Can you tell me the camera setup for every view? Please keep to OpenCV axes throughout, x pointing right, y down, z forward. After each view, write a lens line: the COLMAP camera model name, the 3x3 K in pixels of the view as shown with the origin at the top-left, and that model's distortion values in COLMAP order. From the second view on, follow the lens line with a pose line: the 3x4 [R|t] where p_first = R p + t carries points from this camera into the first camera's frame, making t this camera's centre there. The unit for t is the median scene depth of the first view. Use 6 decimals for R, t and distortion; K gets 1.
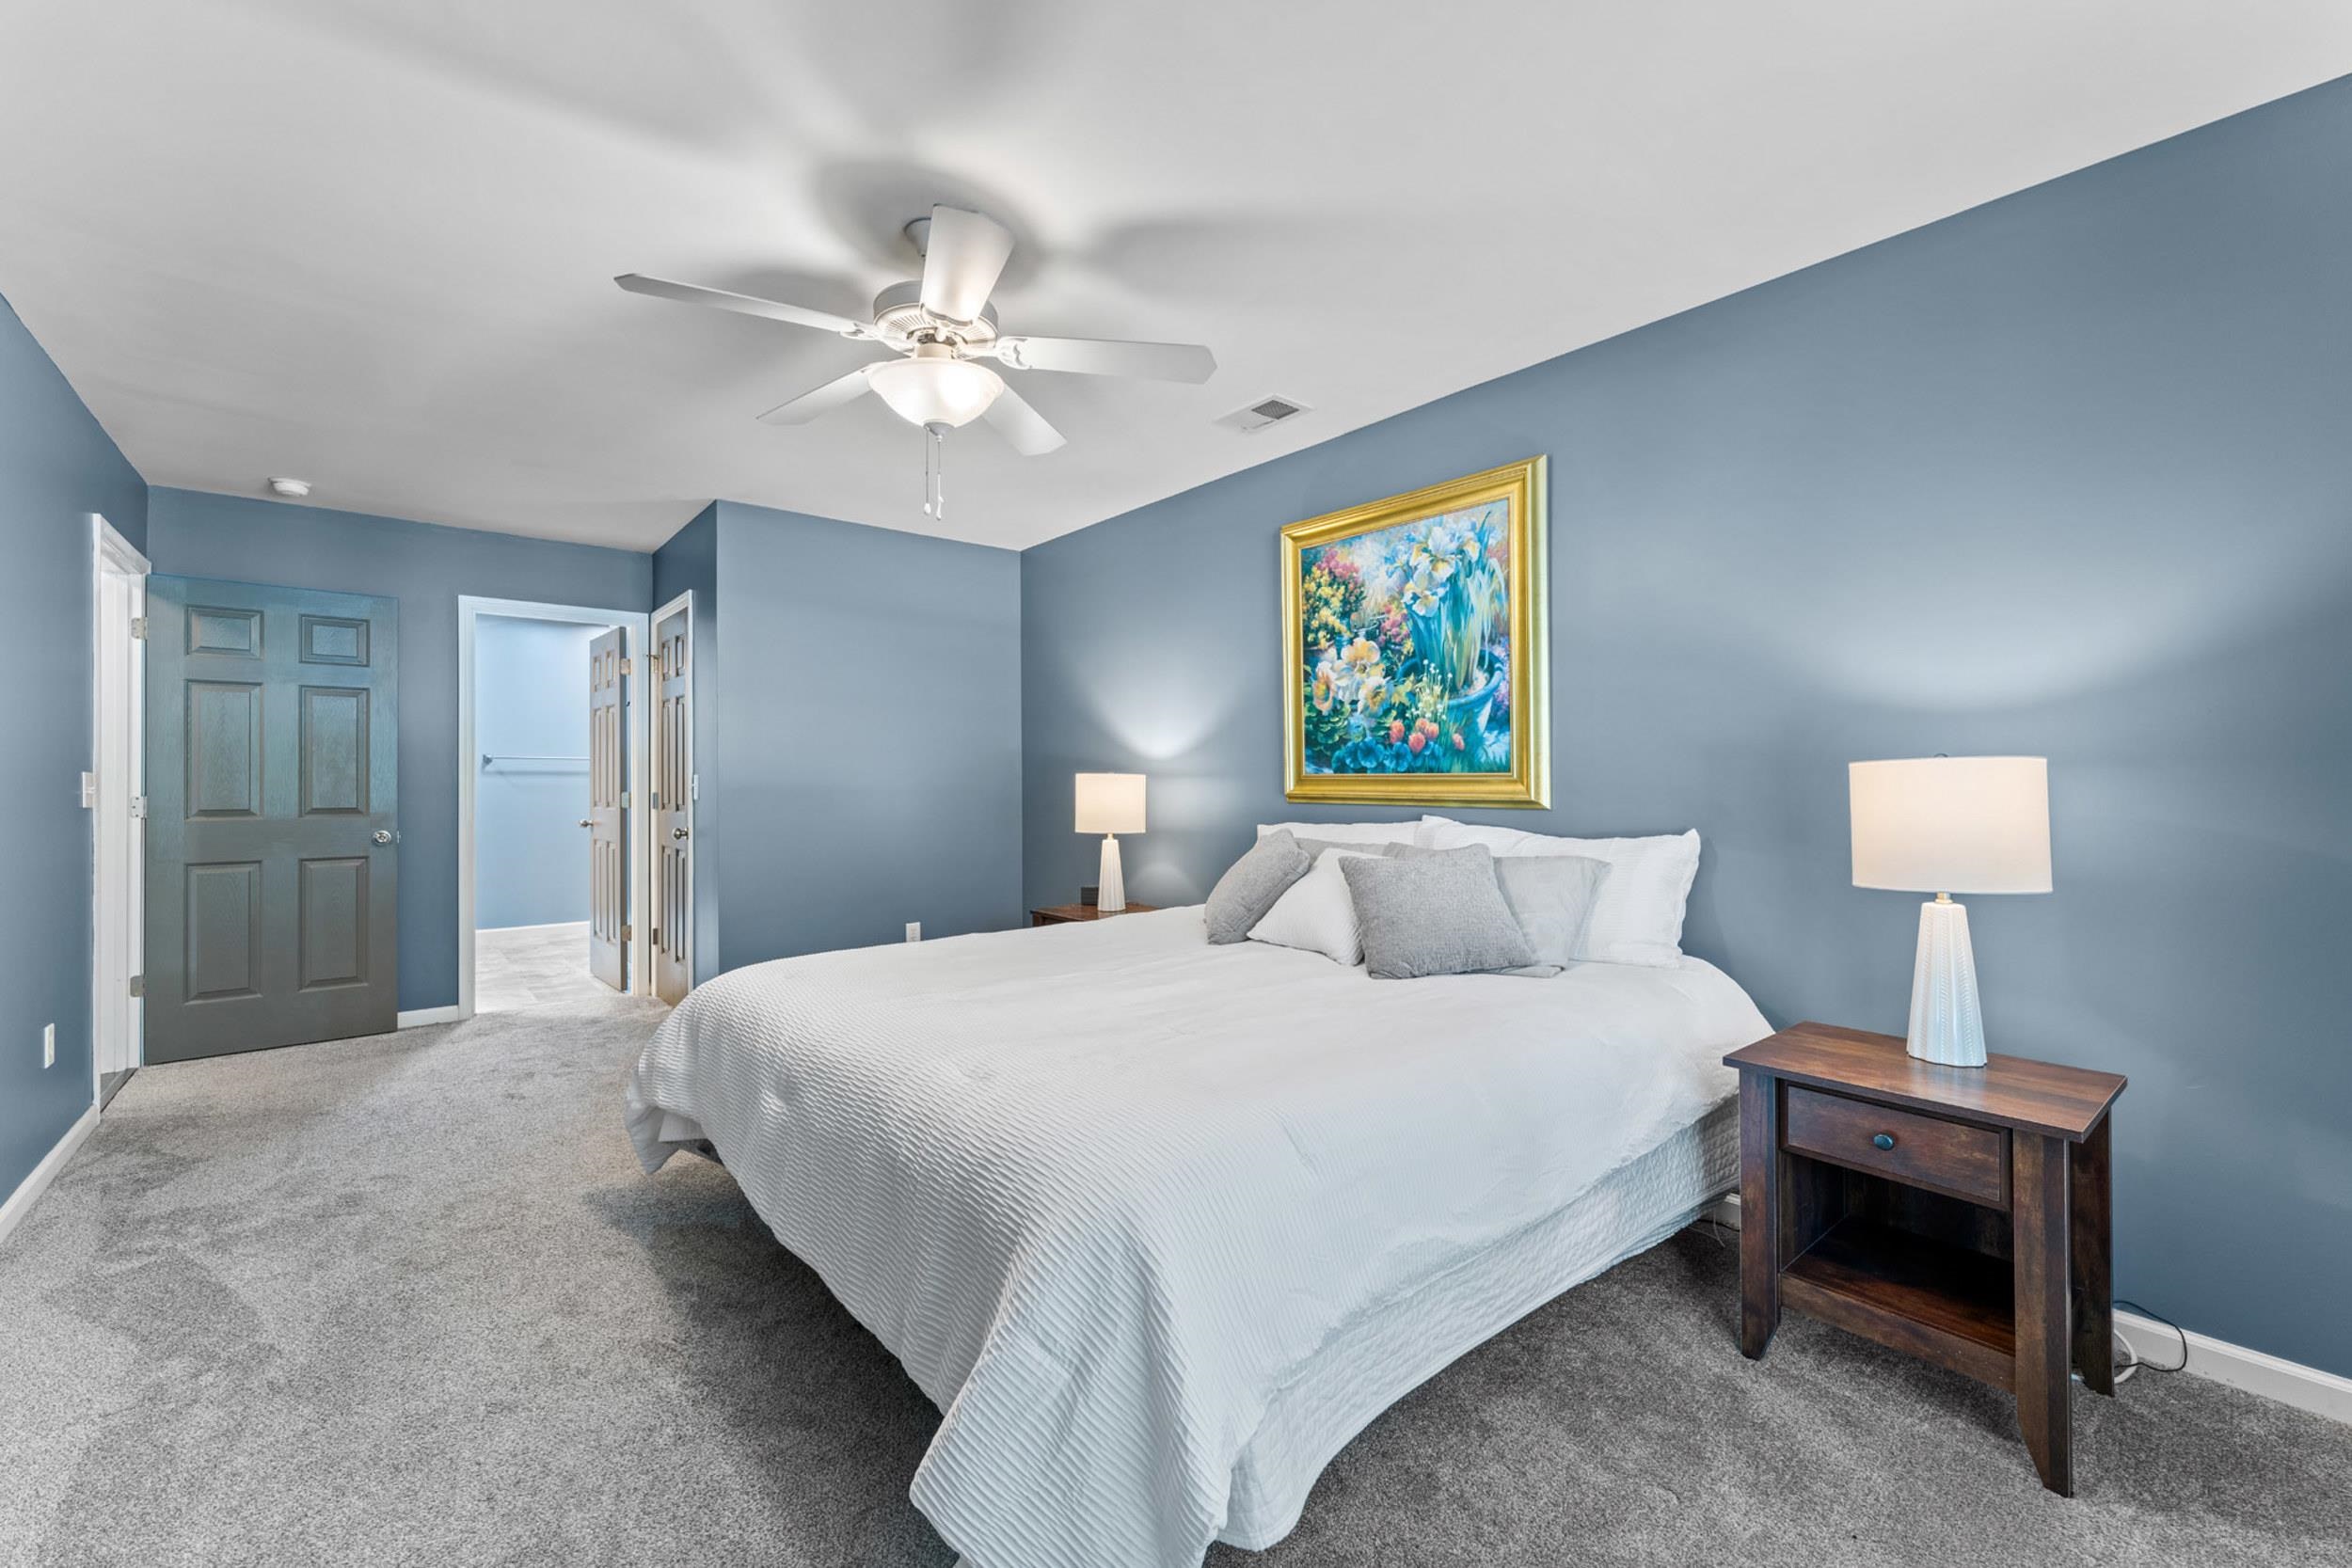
lens RADIAL K [[962.4, 0, 1178.2], [0, 962.4, 782.7], [0, 0, 1]] dist [-0.003155, -0.000452]
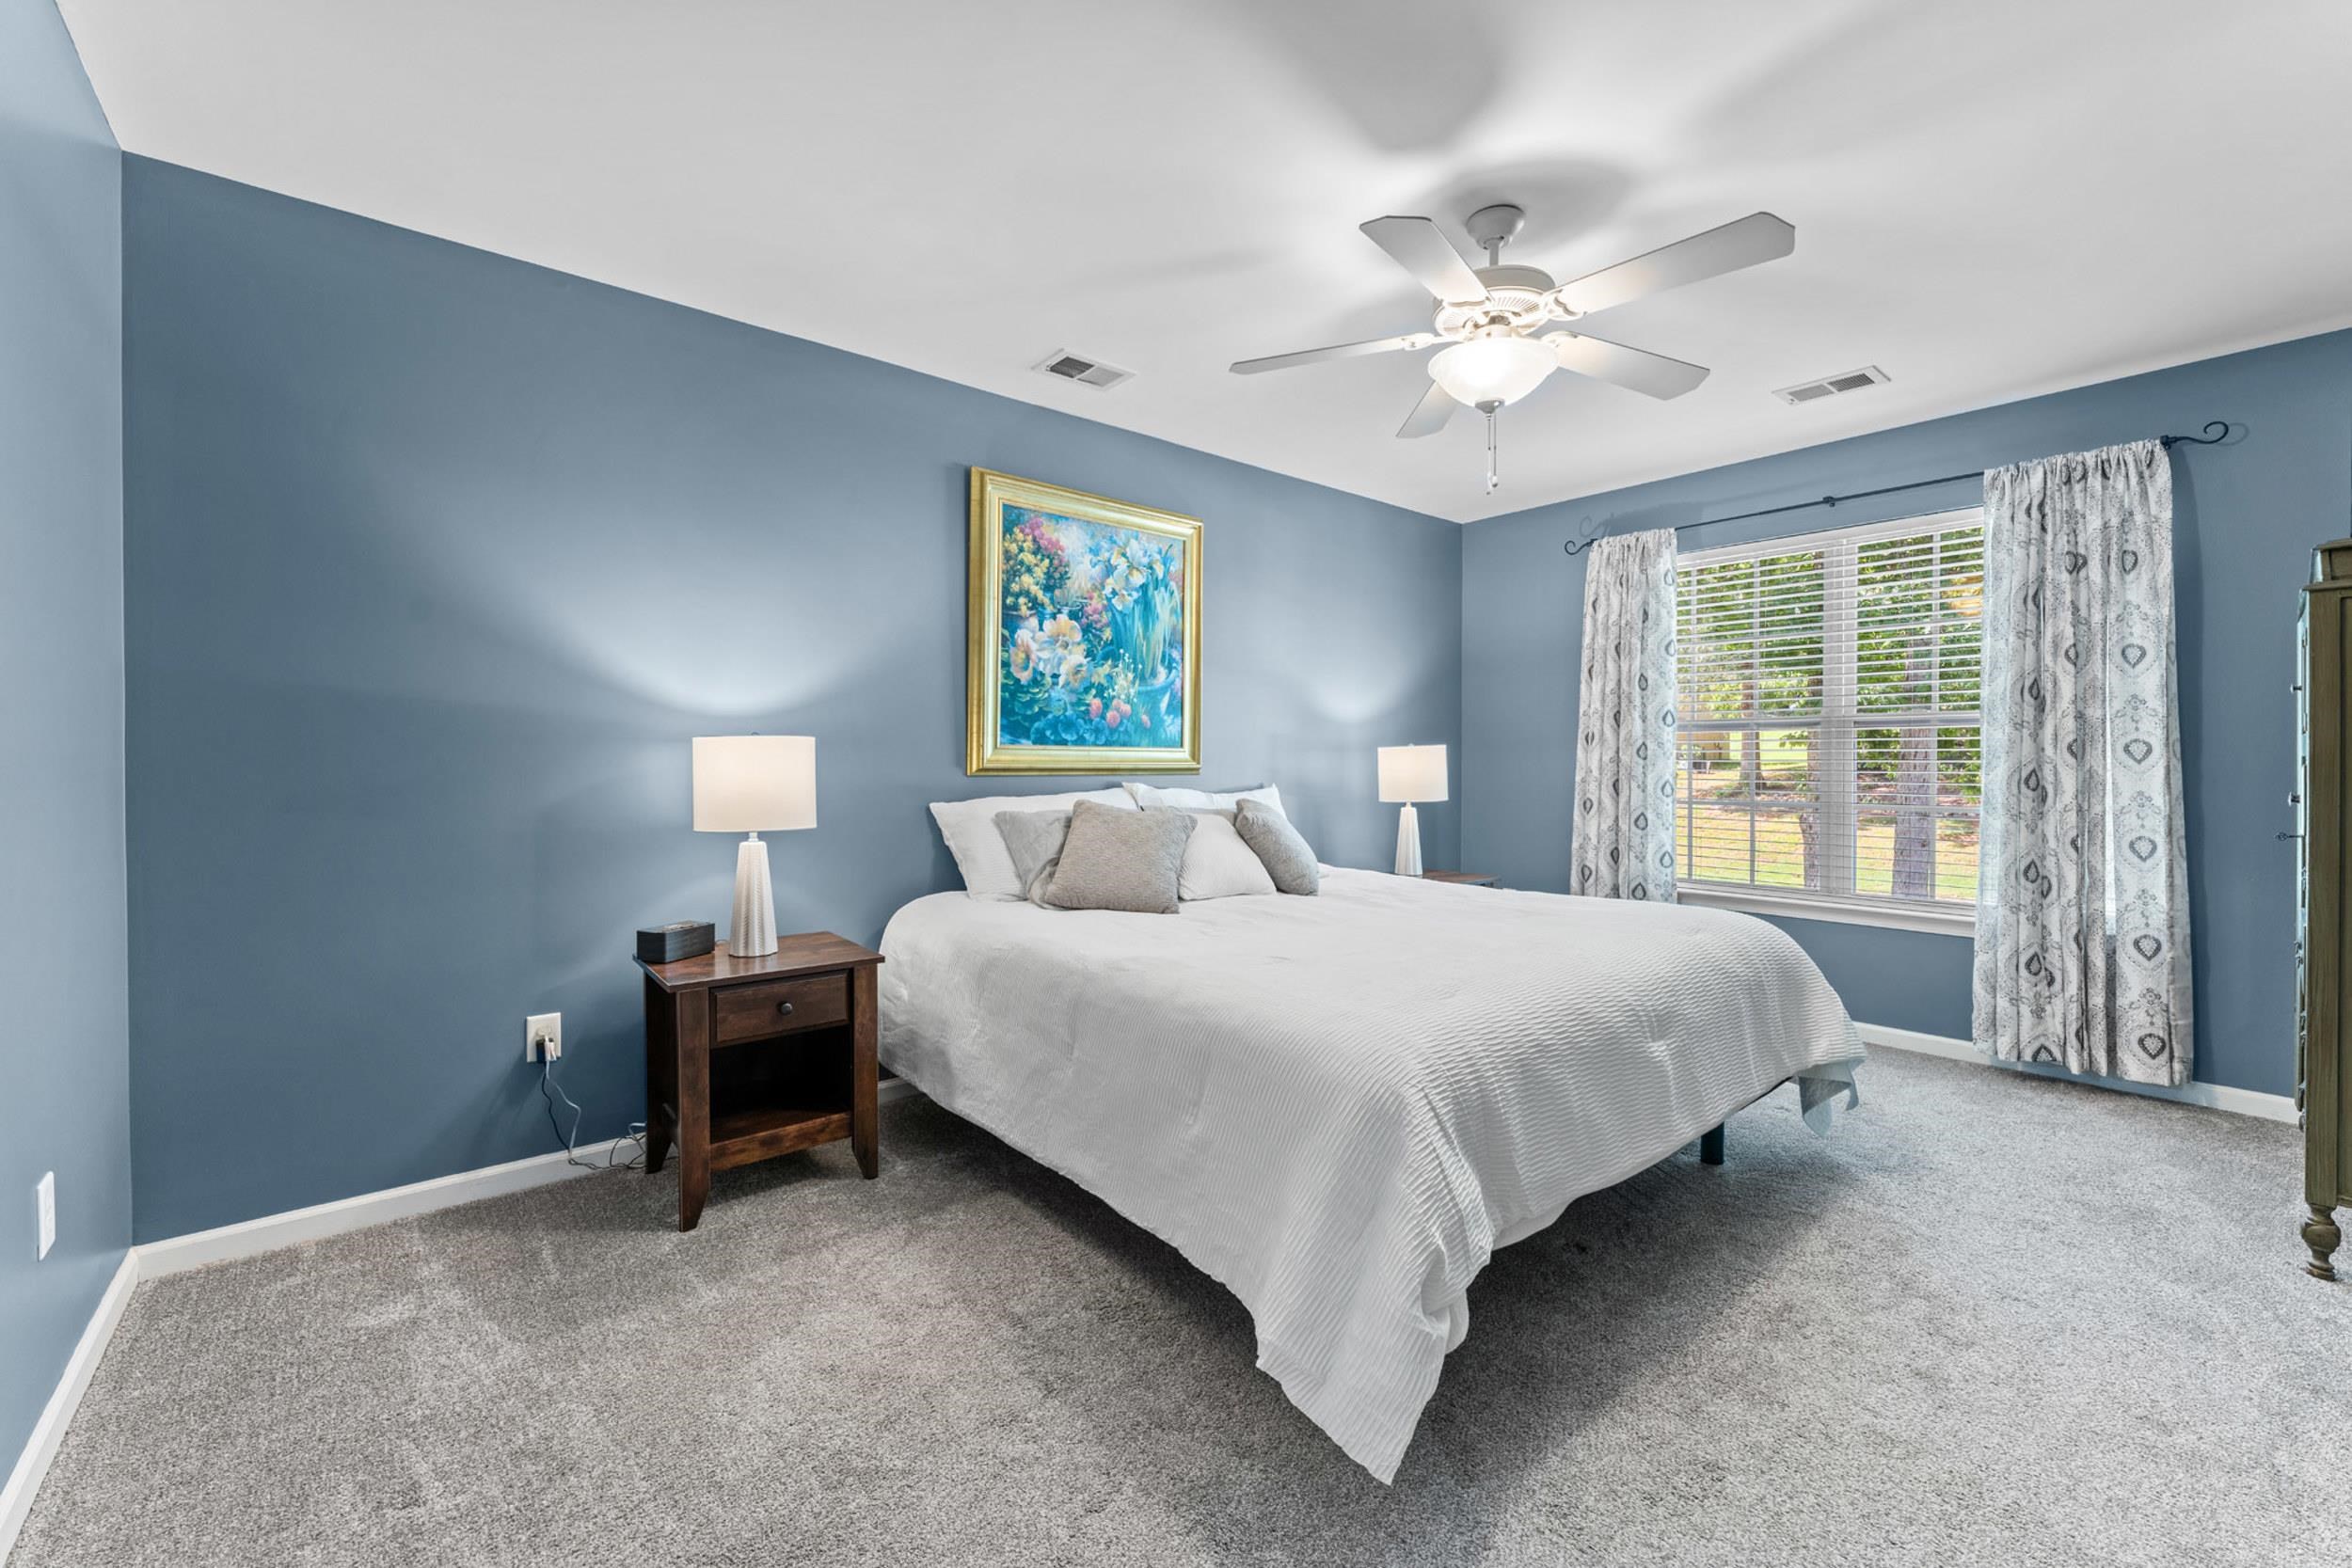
lens RADIAL K [[962.4, 0, 1180.5], [0, 962.4, 771.0], [0, 0, 1]] dist [-0.003155, -0.000452]
pose [[-0.008495, -0.021501, 0.999733, -0.883375], [-0.012620, 0.999691, 0.021393, -0.005657], [-0.999884, -0.012435, -0.008764, 0.905530]]
